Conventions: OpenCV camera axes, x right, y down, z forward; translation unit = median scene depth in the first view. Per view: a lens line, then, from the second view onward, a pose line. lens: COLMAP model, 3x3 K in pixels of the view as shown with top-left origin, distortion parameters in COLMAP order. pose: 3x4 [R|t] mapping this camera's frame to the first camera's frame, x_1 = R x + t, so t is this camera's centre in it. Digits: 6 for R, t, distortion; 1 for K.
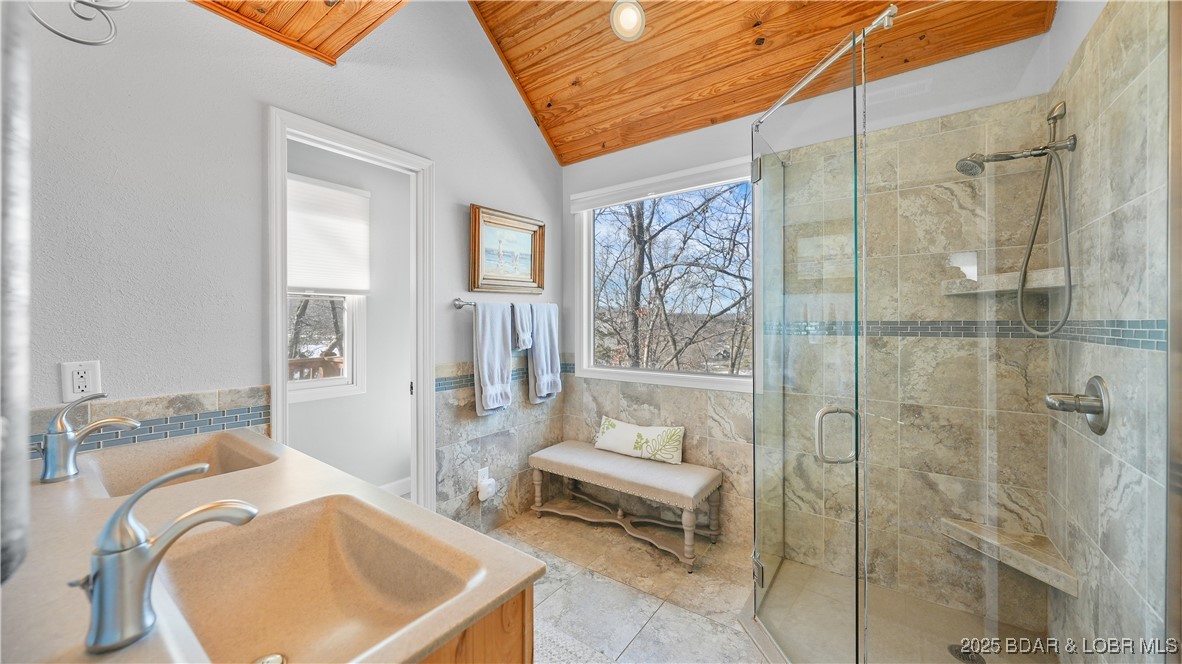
lens RADIAL K [[431.7, 0, 593.0], [0, 431.7, 328.6], [0, 0, 1]] dist [0.000096, -0.000021]
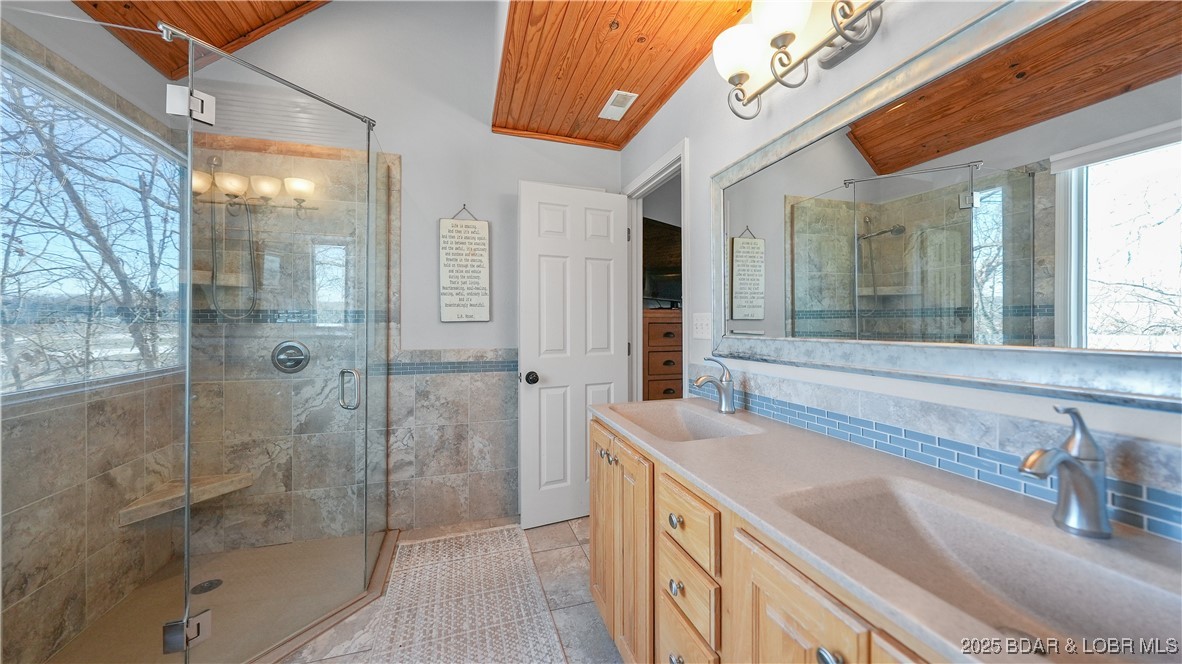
lens RADIAL K [[415.1, 0, 591.6], [0, 415.1, 318.4], [0, 0, 1]] dist [-0.000605, 0.000068]
pose [[-0.803205, 0.004434, 0.595686, -0.584038], [0.004716, 0.999988, -0.001084, 0.014825], [-0.595684, 0.001939, -0.803217, 1.107555]]
